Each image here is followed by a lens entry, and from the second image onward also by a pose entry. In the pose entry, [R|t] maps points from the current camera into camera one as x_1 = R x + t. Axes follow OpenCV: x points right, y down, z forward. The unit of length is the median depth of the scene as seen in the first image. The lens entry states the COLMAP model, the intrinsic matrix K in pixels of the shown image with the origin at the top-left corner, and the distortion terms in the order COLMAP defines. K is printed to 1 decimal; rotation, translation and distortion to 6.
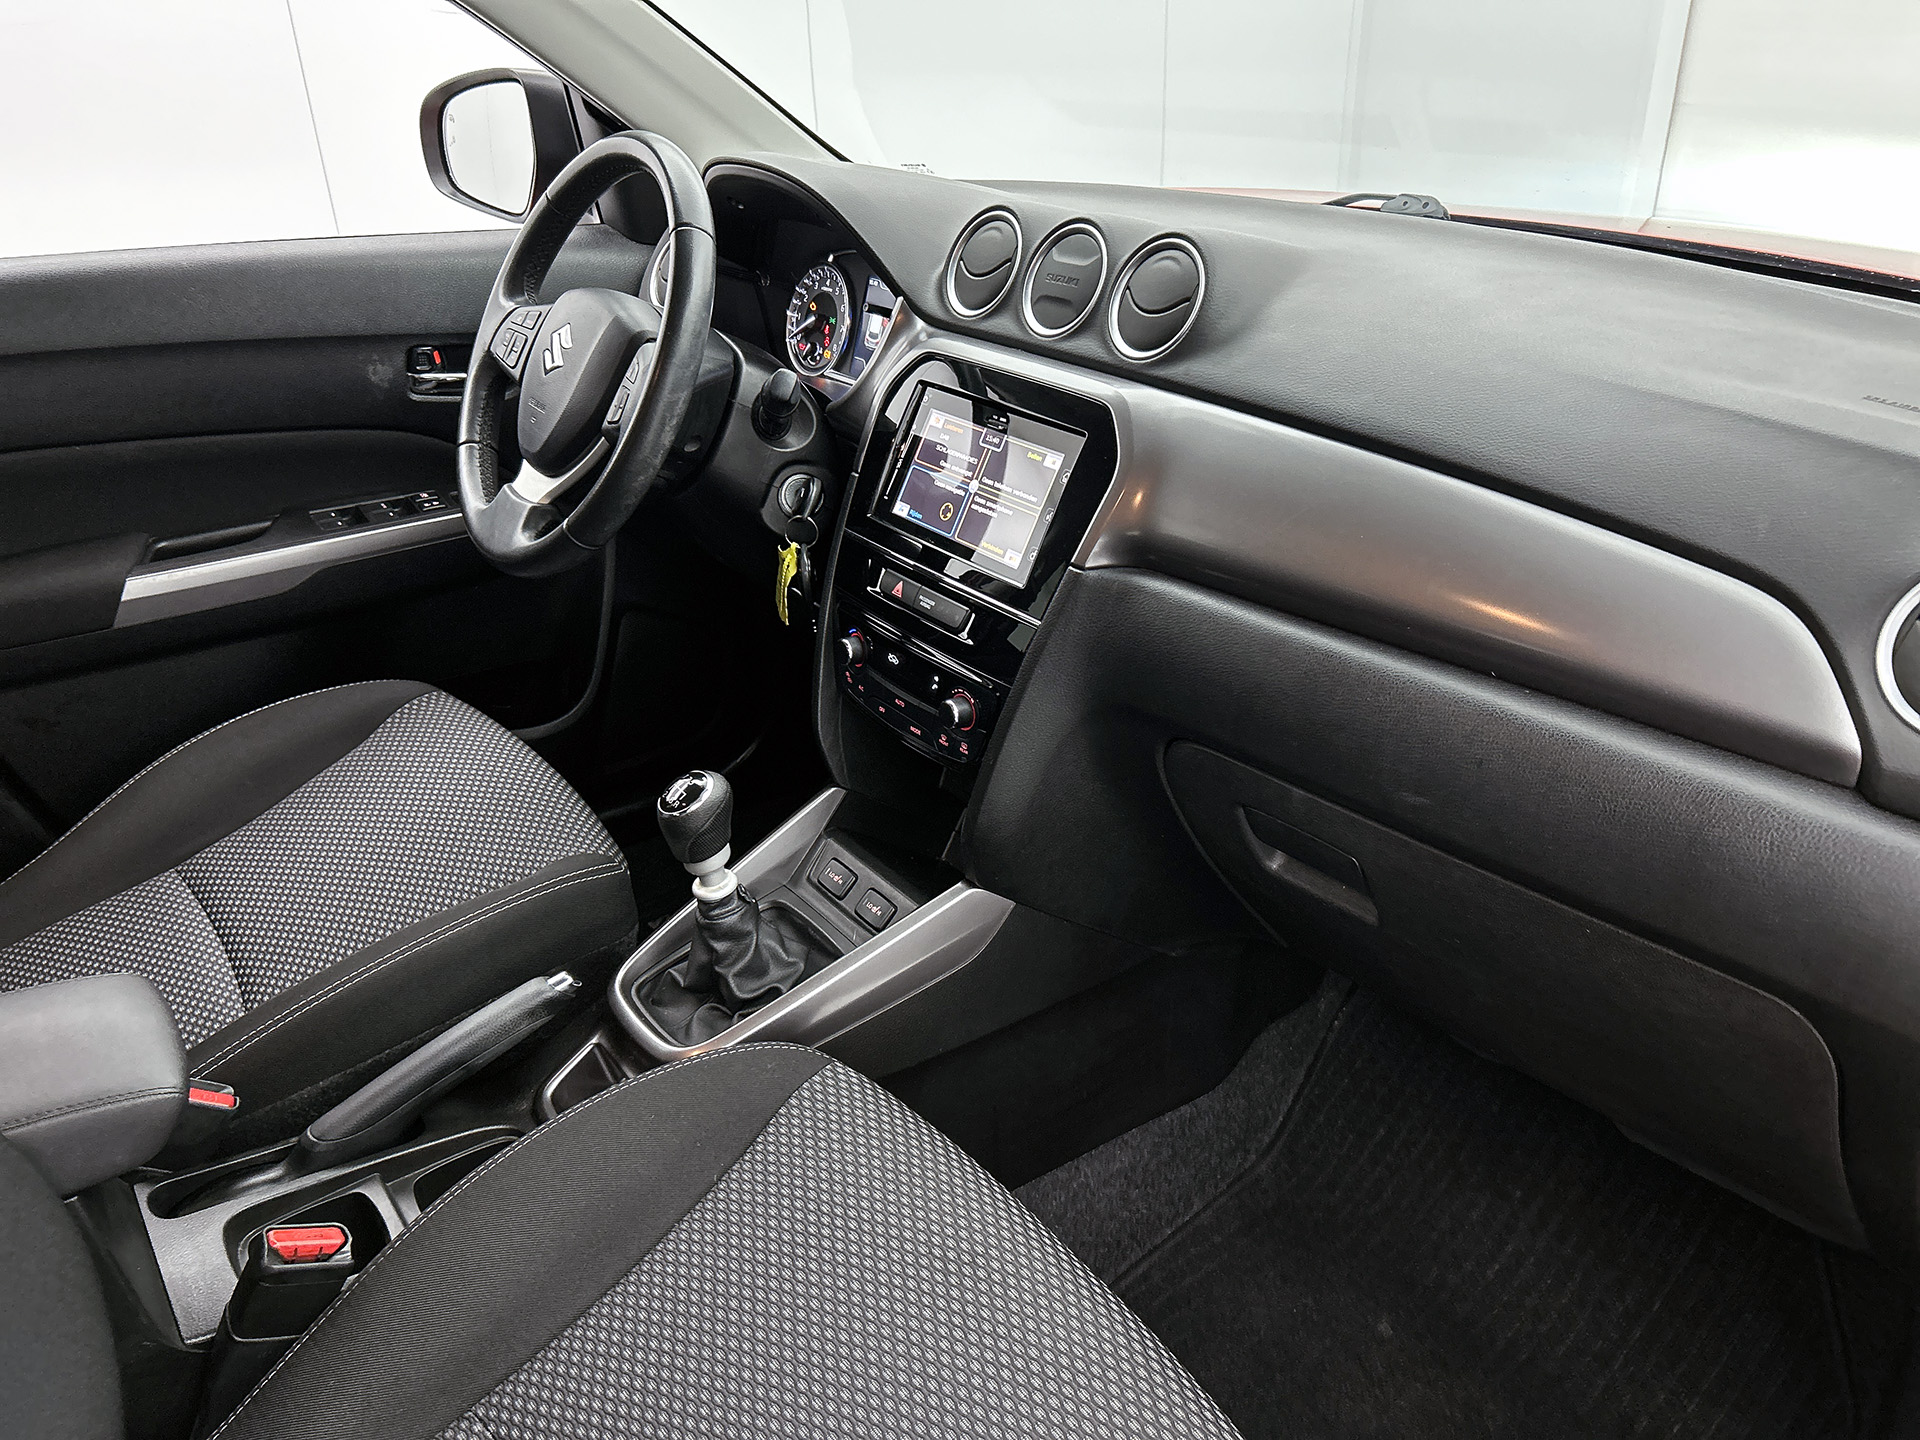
lens RADIAL K [[1443.9, 0, 960.0], [0, 1443.9, 720.0], [0, 0, 1]] dist [-0.024179, -0.002037]
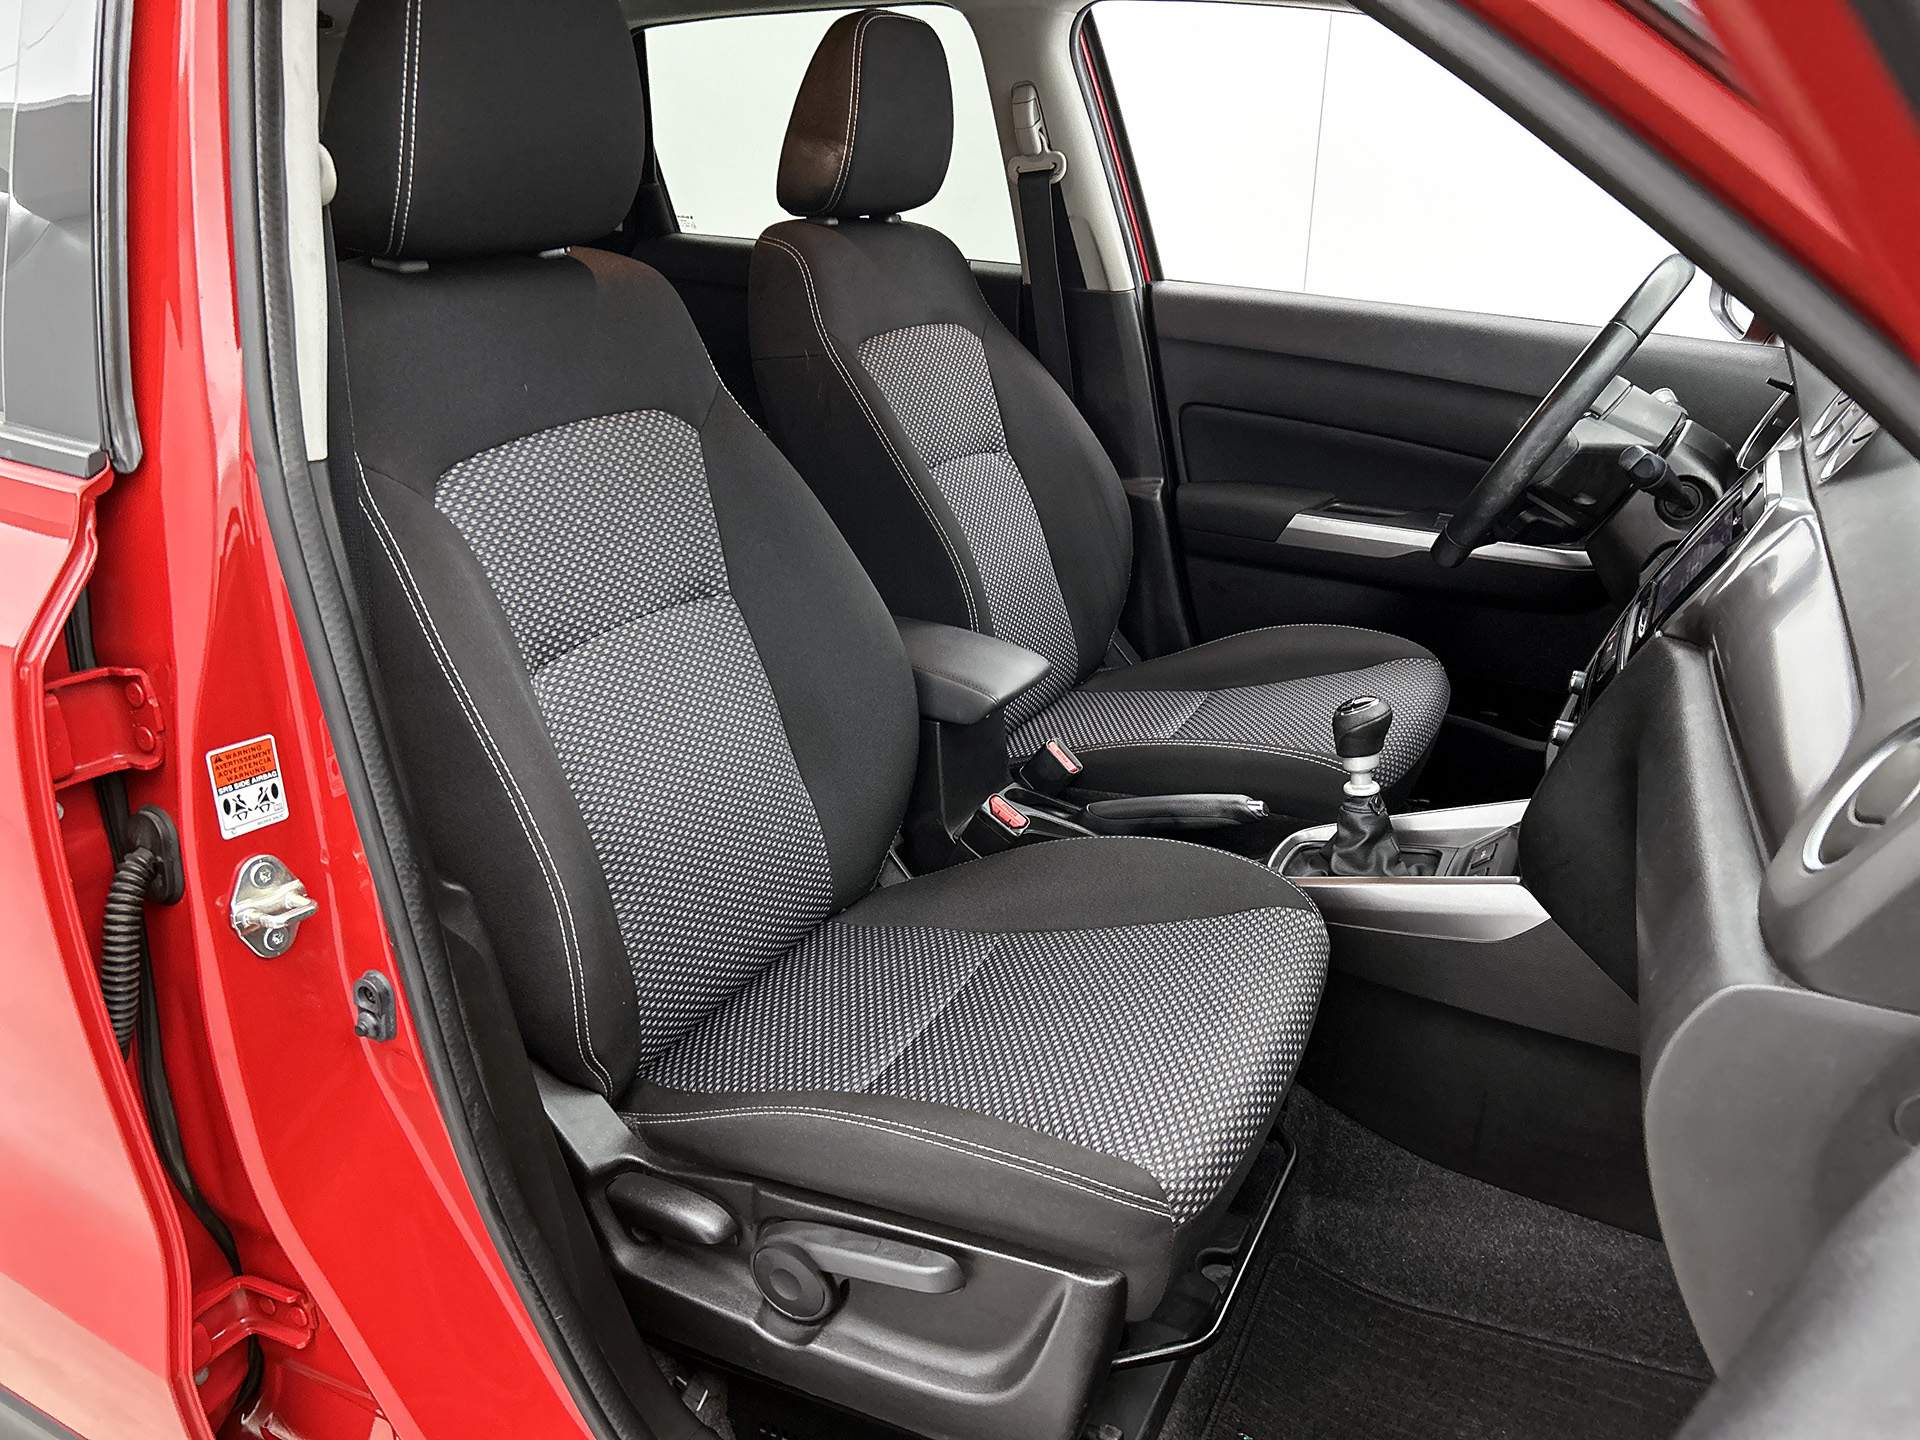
lens RADIAL K [[1443.9, 0, 960.0], [0, 1443.9, 720.0], [0, 0, 1]] dist [-0.024179, -0.002037]
pose [[0.491160, 0.366013, -0.790441, 0.492521], [-0.407030, 0.898712, 0.163230, -0.010417], [0.770122, 0.241561, 0.590390, -0.085836]]
